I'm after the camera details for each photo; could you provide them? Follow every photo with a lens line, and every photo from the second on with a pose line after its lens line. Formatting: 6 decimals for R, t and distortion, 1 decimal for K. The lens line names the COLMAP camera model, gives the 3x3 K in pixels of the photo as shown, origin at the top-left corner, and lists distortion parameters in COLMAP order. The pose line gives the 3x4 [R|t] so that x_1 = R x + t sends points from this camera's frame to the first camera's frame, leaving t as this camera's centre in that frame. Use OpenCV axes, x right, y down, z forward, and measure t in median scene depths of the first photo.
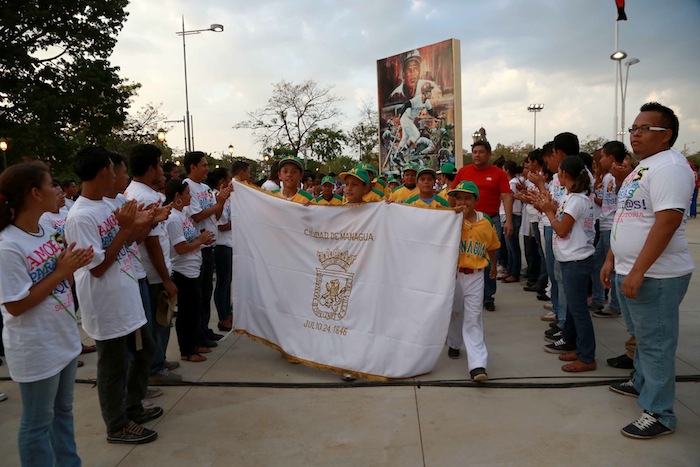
lens RADIAL K [[496.4, 0, 331.2], [0, 496.4, 235.5], [0, 0, 1]] dist [-0.109089, 0.047467]
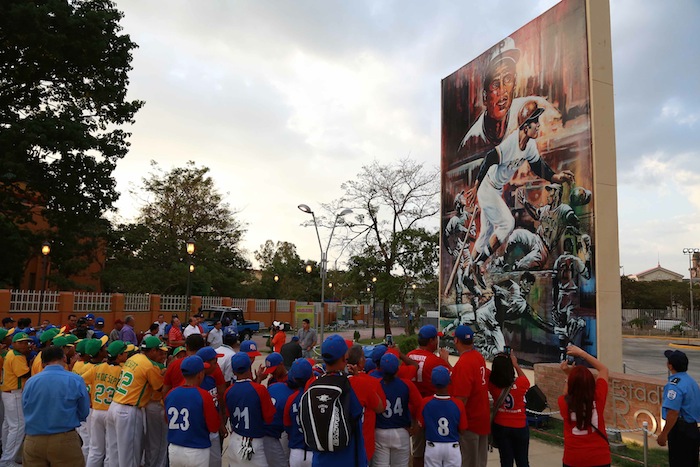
lens RADIAL K [[550.3, 0, 326.8], [0, 550.3, 230.3], [0, 0, 1]] dist [-0.066935, 0.045663]
pose [[0.946443, 0.026323, -0.321797, 0.176019], [-0.100685, 0.971033, -0.216698, -0.079603], [0.306771, 0.237492, 0.921677, 0.511914]]
